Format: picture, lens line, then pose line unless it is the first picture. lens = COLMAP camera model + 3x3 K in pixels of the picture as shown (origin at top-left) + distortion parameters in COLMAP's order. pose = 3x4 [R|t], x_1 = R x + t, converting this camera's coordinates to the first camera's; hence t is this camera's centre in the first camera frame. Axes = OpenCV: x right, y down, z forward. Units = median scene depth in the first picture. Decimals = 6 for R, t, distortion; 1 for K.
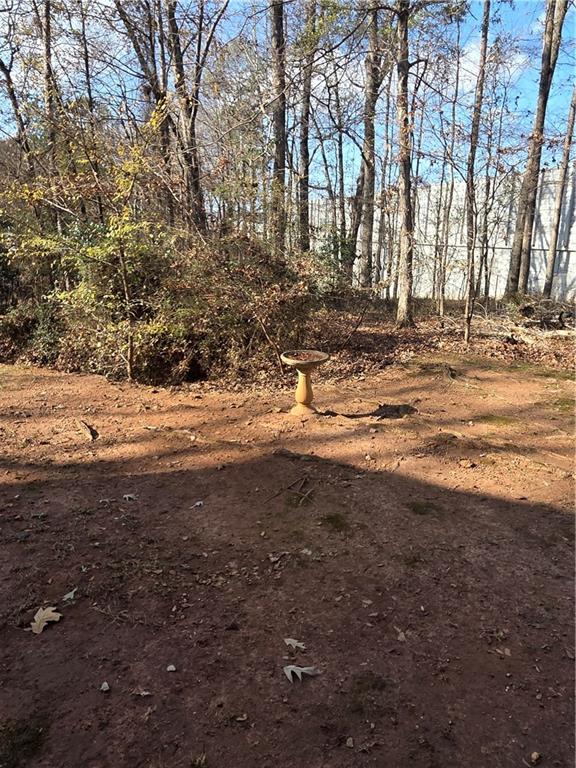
lens RADIAL K [[525.3, 0, 287.8], [0, 525.3, 384.6], [0, 0, 1]] dist [0.004794, -0.003417]
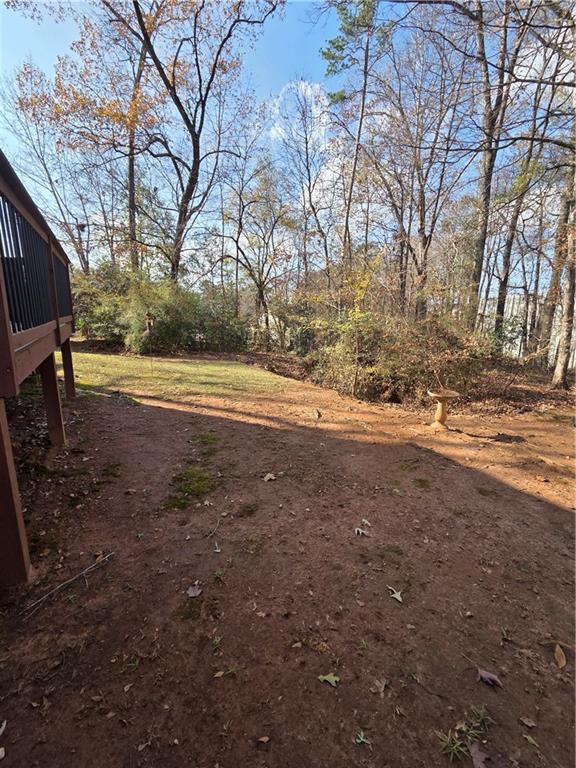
lens RADIAL K [[308.8, 0, 287.6], [0, 308.8, 386.8], [0, 0, 1]] dist [-0.004939, 0.000026]
pose [[0.845004, 0.127097, -0.519437, 0.117441], [-0.157162, 0.987473, -0.014050, 0.016535], [0.511144, 0.093508, 0.854393, -0.082992]]
